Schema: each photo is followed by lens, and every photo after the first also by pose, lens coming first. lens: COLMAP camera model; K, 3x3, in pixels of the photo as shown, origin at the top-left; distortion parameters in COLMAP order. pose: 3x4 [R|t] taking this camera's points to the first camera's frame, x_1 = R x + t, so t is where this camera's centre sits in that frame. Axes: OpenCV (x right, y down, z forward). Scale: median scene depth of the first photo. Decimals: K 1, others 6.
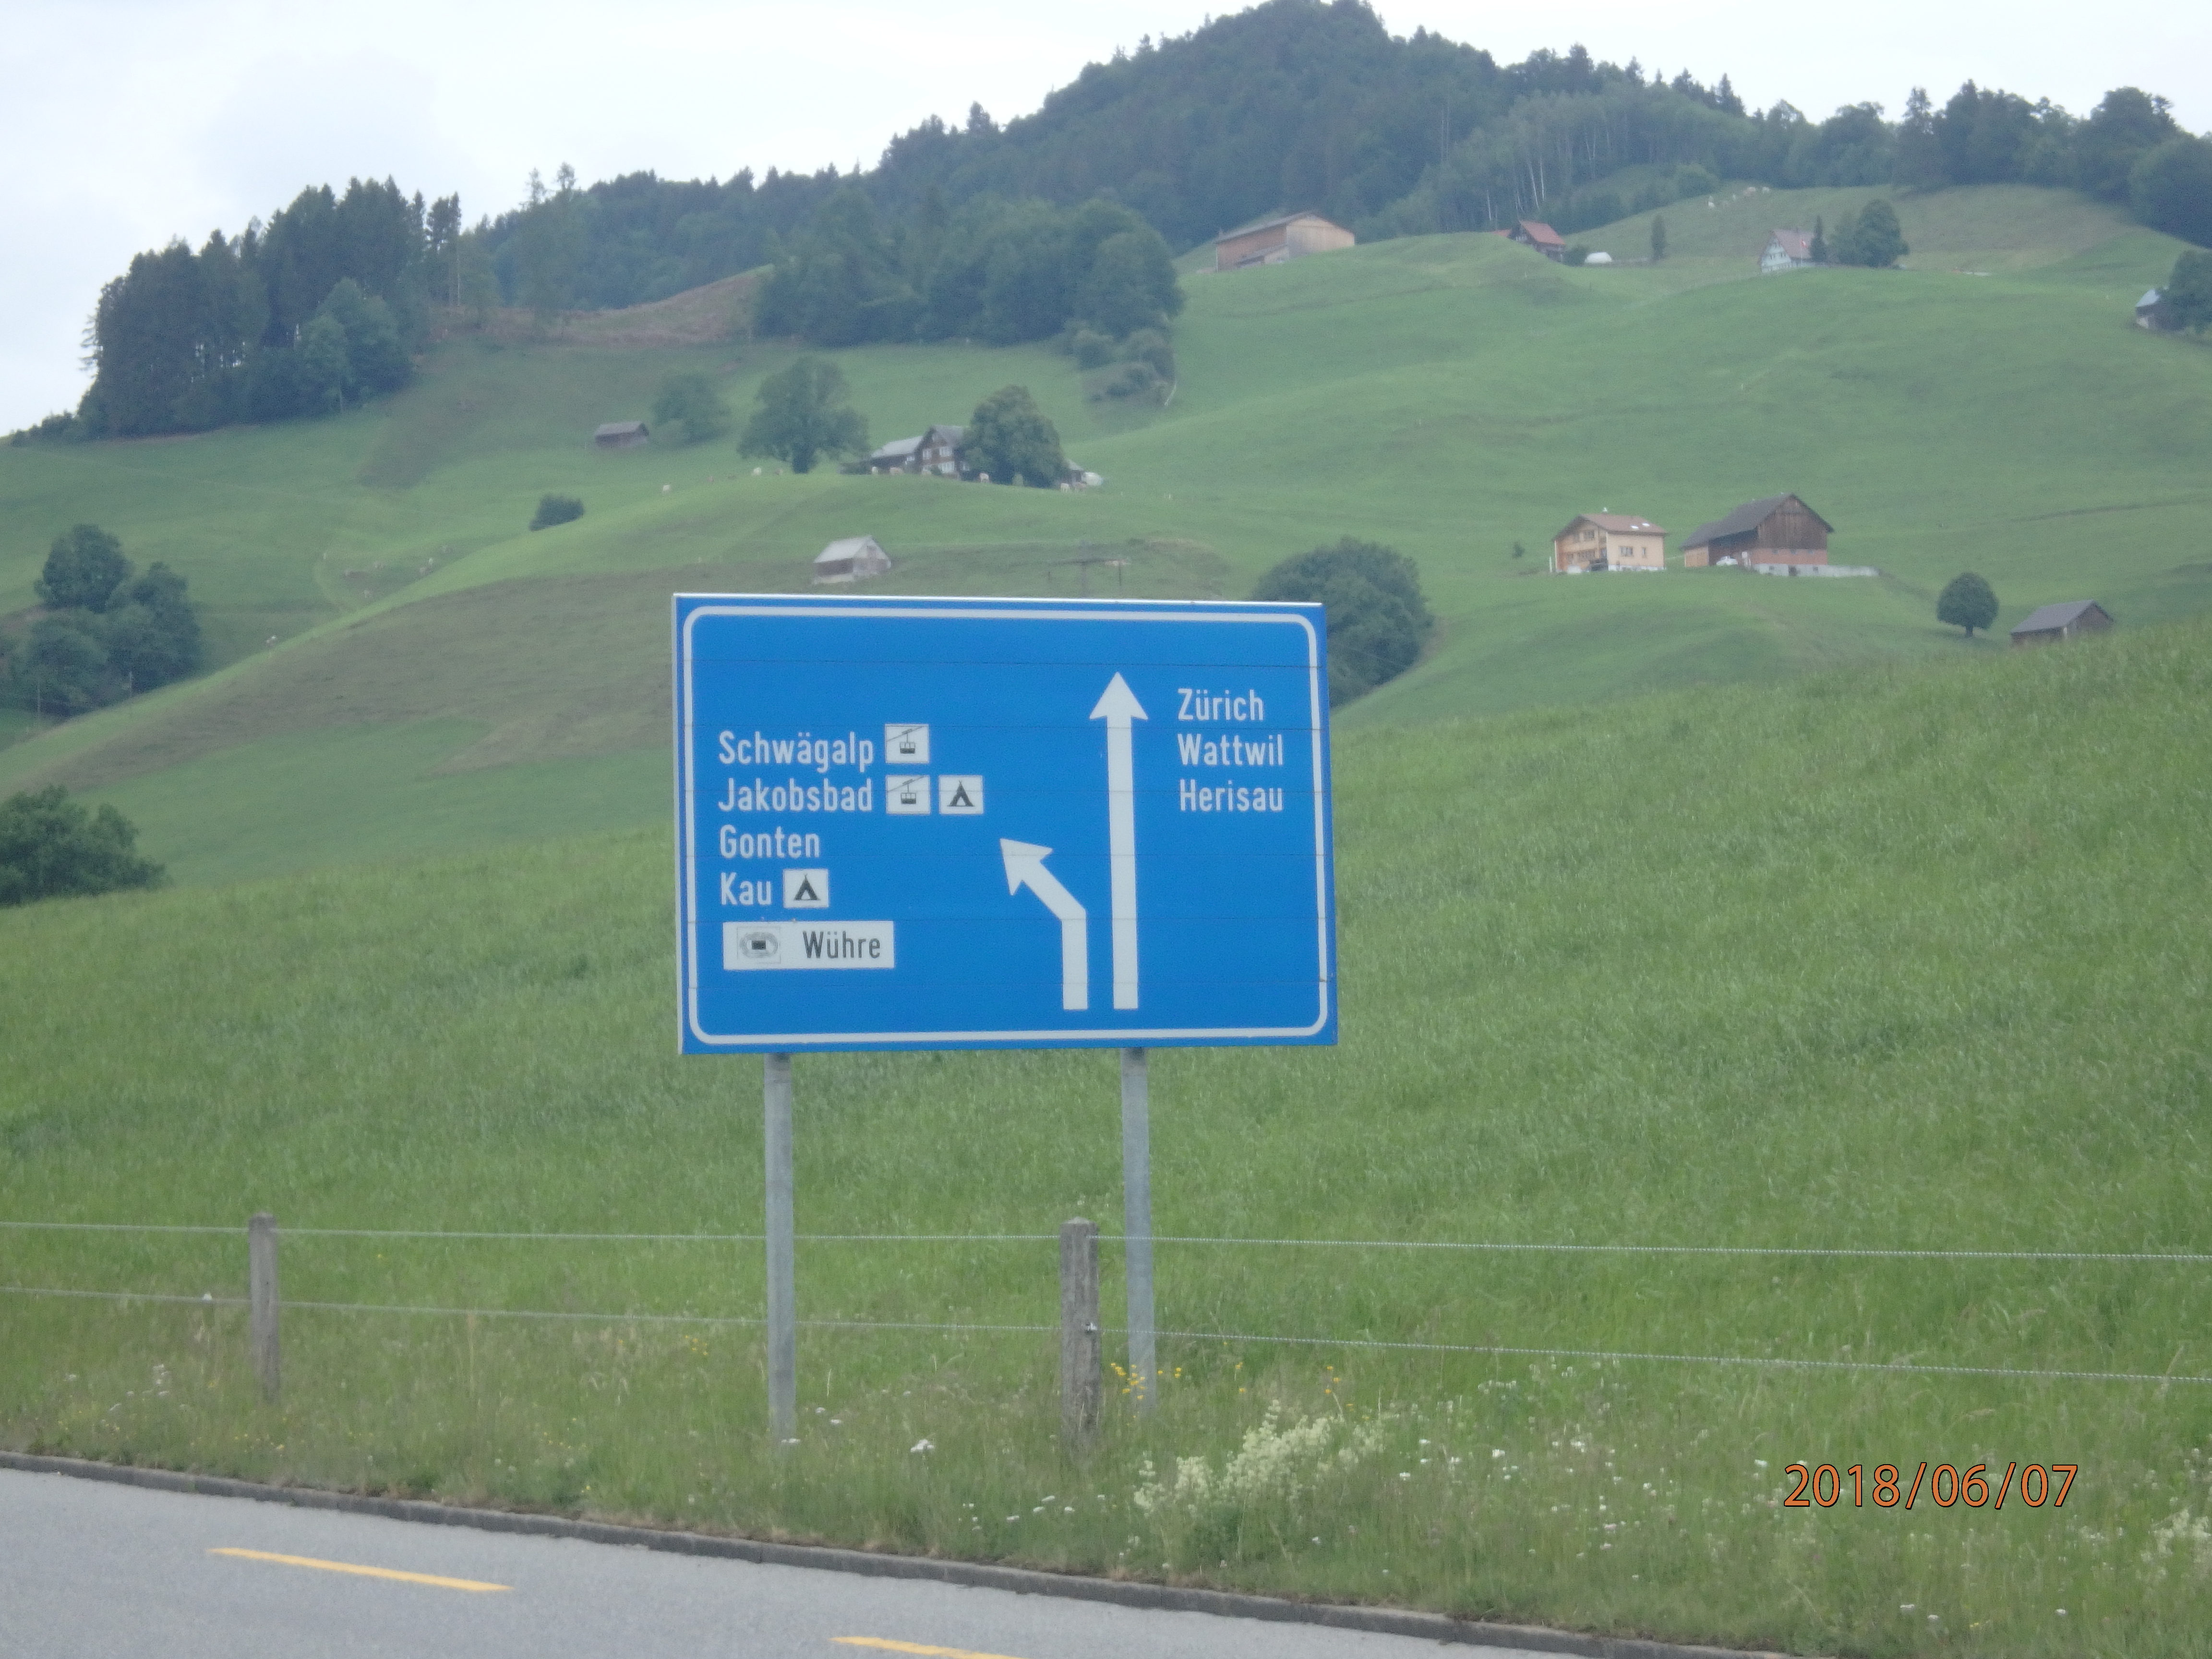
lens RADIAL K [[6782.0, 0, 1106.0], [0, 6782.0, 829.5], [0, 0, 1]] dist [-0.504488, 0.367043]
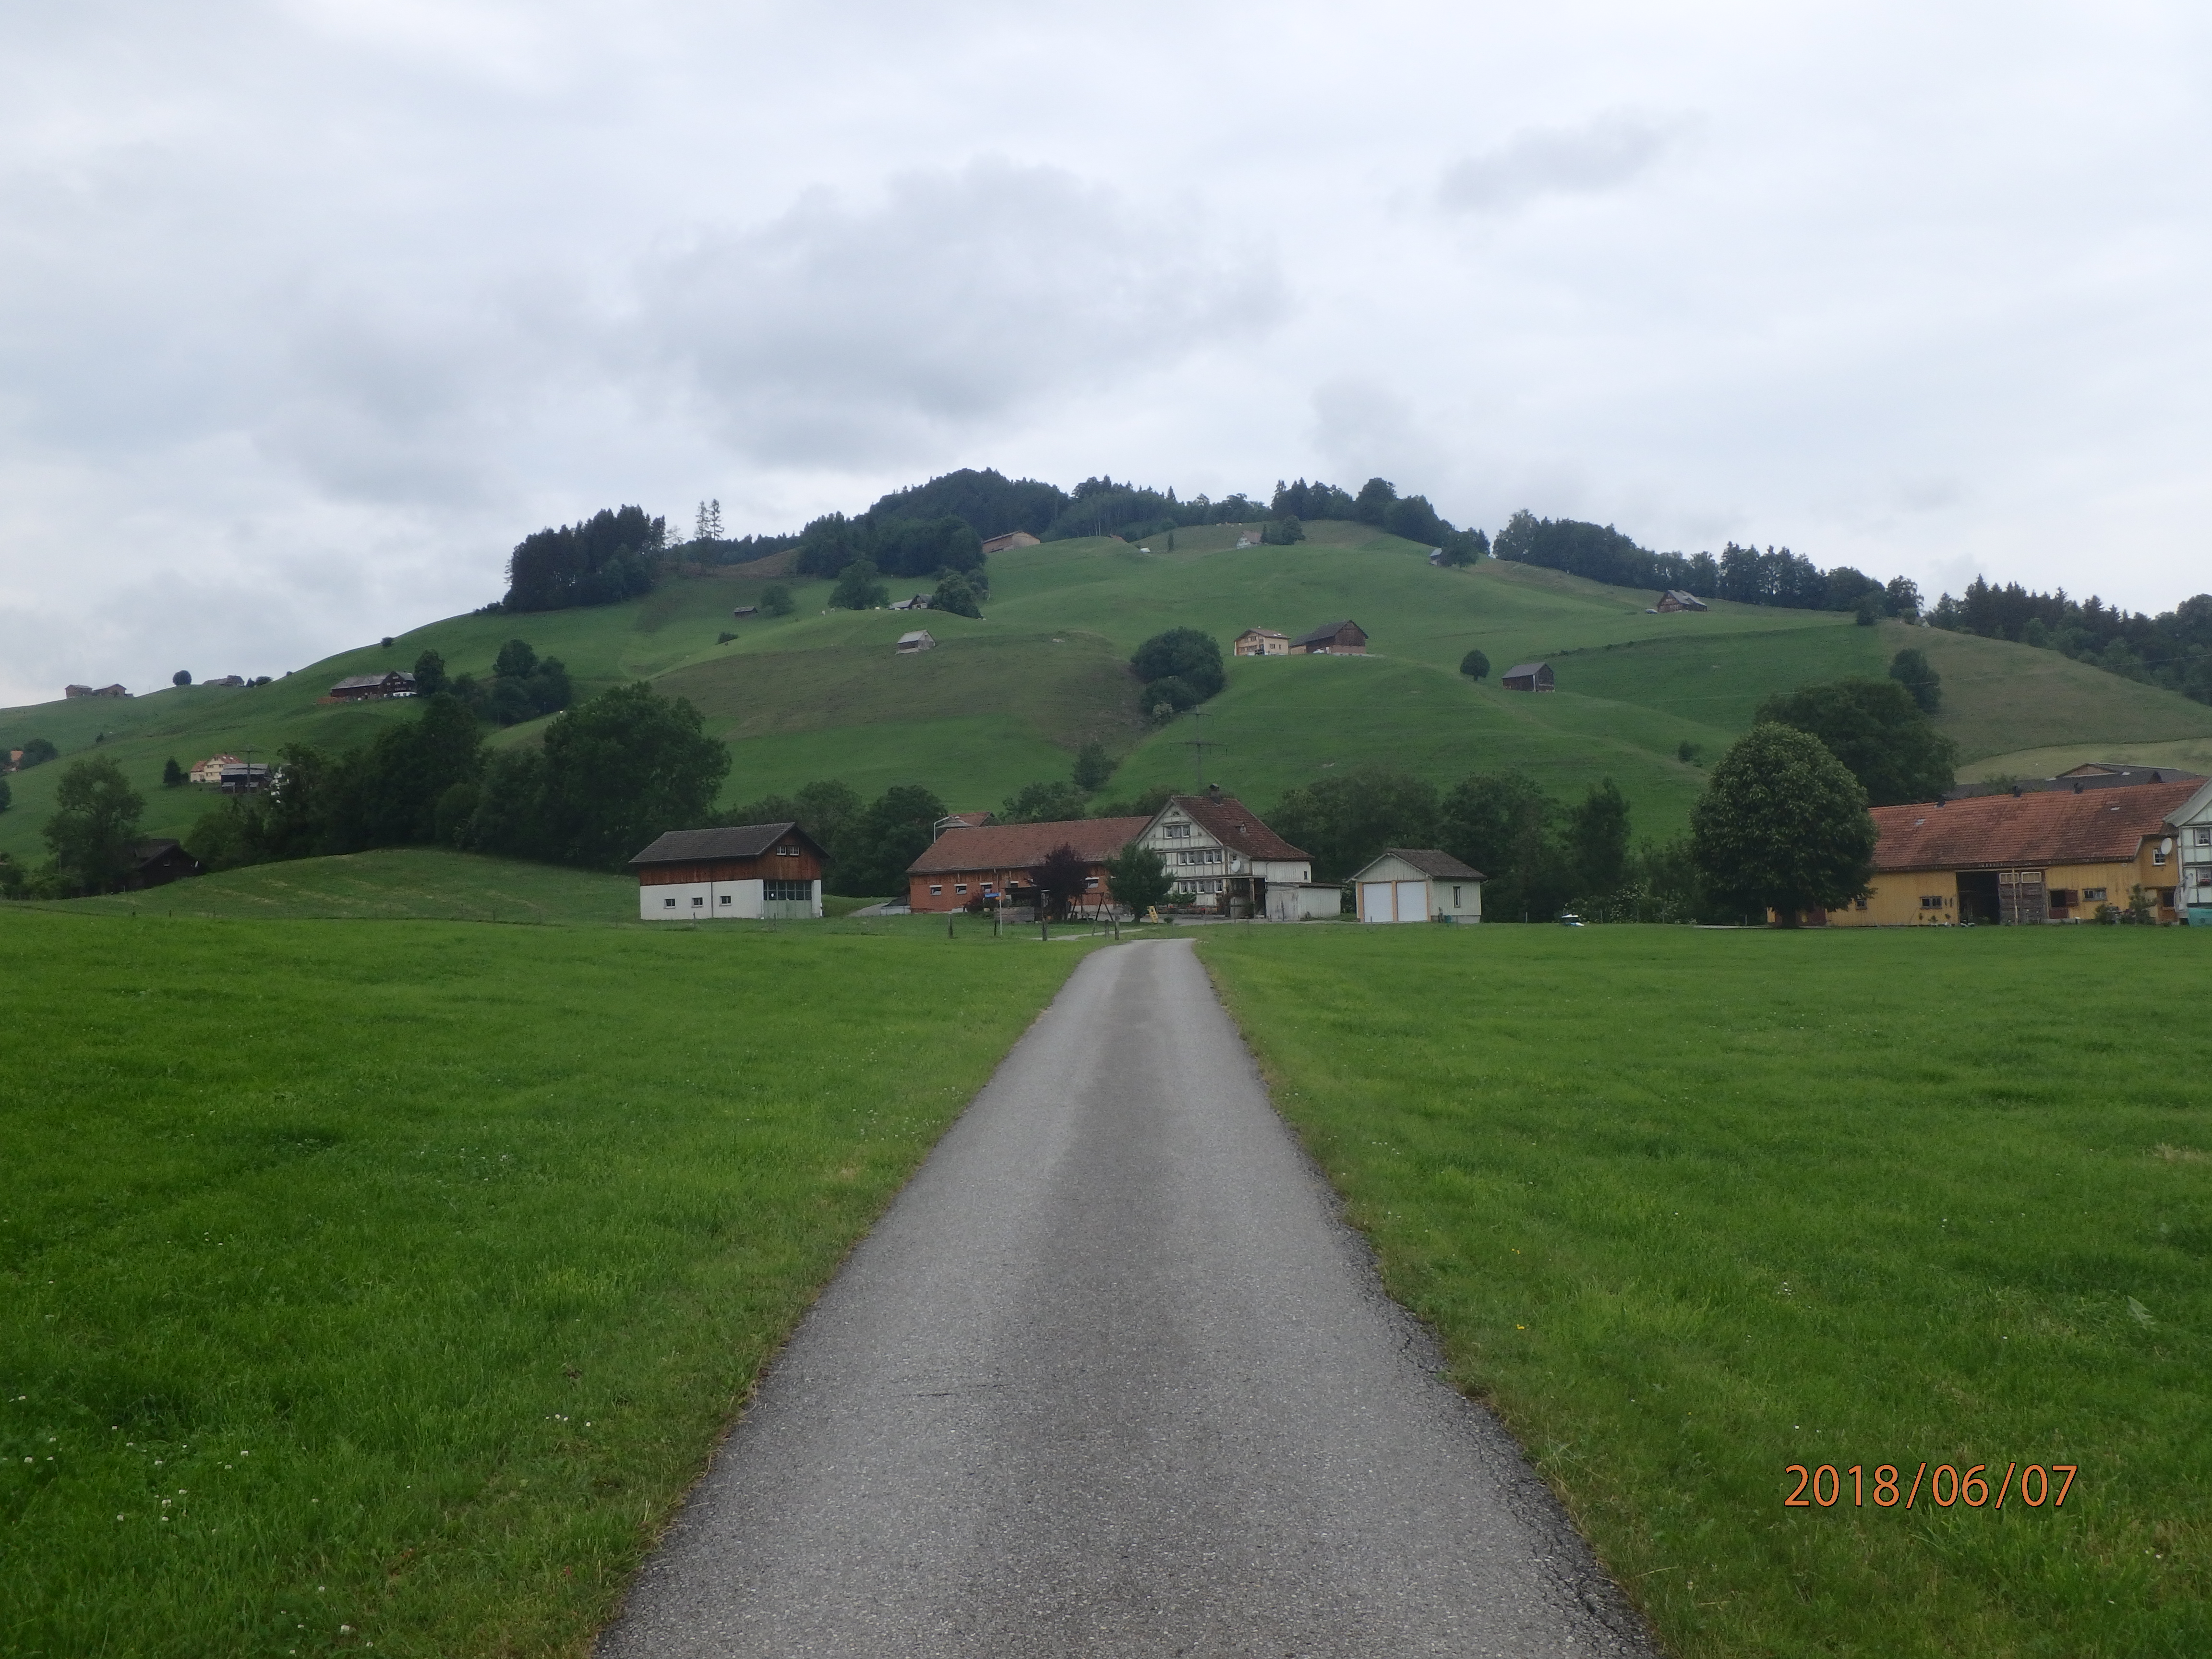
lens RADIAL K [[2352.0, 0, 1106.0], [0, 2352.0, 829.5], [0, 0, 1]] dist [-0.183779, -0.001789]
pose [[0.993066, 0.006317, 0.117391, -0.043018], [-0.007712, 0.999905, 0.011430, 0.006019], [-0.117308, -0.012256, 0.993020, 0.190328]]
